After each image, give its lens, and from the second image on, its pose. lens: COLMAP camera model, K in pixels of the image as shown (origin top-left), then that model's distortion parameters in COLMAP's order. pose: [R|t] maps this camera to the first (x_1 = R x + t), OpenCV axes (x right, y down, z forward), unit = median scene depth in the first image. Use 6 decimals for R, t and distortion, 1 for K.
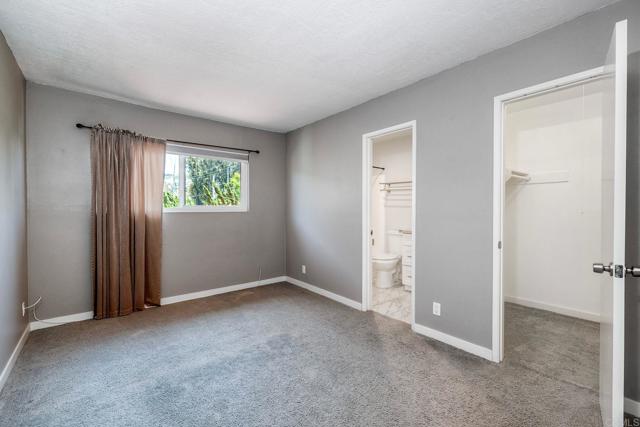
lens RADIAL K [[279.4, 0, 322.4], [0, 279.4, 210.6], [0, 0, 1]] dist [0.002492, -0.000568]
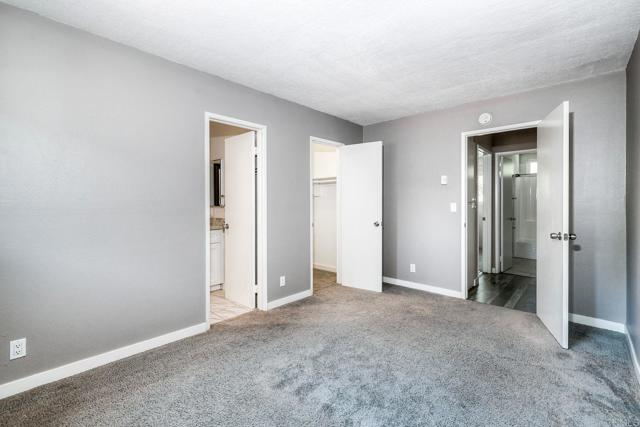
lens RADIAL K [[279.4, 0, 322.4], [0, 279.4, 210.6], [0, 0, 1]] dist [0.002492, -0.000568]
pose [[-0.121996, -0.045641, 0.991481, -0.803836], [-0.006577, 0.998957, 0.045176, -0.035162], [-0.992509, -0.001010, -0.122169, 0.878053]]
